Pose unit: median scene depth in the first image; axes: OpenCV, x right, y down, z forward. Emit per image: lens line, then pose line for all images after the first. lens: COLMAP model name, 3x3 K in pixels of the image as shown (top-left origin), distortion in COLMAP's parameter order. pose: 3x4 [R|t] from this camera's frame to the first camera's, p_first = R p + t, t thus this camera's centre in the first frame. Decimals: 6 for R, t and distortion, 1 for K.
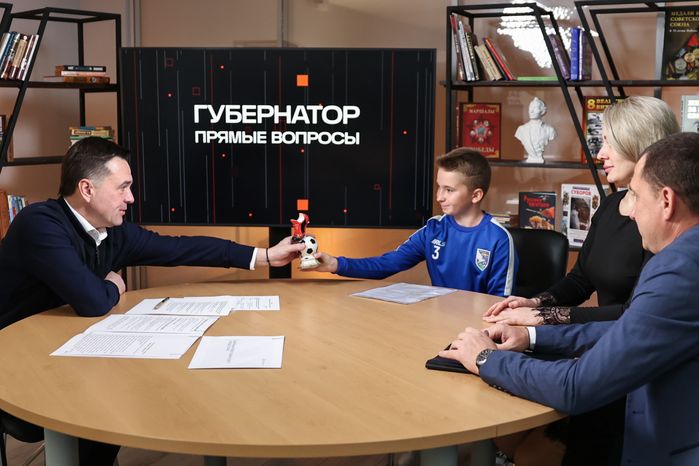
lens RADIAL K [[895.1, 0, 350.2], [0, 895.1, 235.1], [0, 0, 1]] dist [-0.088864, 0.000000]
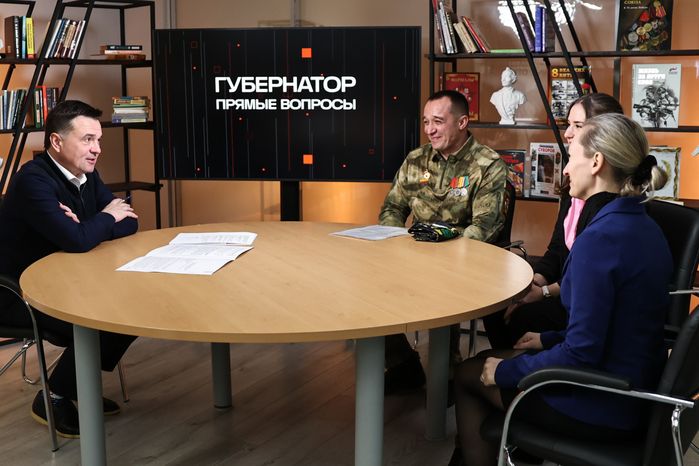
lens RADIAL K [[828.0, 0, 324.3], [0, 828.0, 199.1], [0, 0, 1]] dist [-0.123063, 0.000000]
pose [[0.996784, -0.000263, -0.080140, 0.055409], [0.000501, 0.999996, 0.002949, 0.011672], [0.080139, -0.002980, 0.996779, -0.072563]]
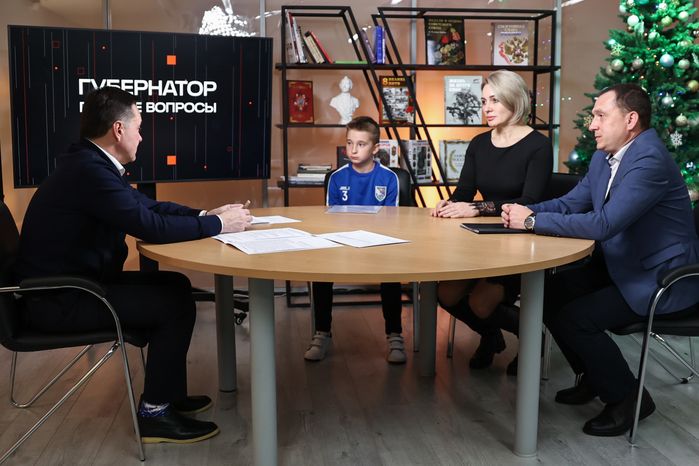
lens RADIAL K [[781.8, 0, 353.6], [0, 781.8, 203.4], [0, 0, 1]] dist [-0.118316, 0.000000]
pose [[0.852310, -0.061348, 0.519427, -0.396563], [0.071857, 0.997415, -0.000106, 0.038447], [-0.518078, 0.037415, 0.854515, -0.017428]]
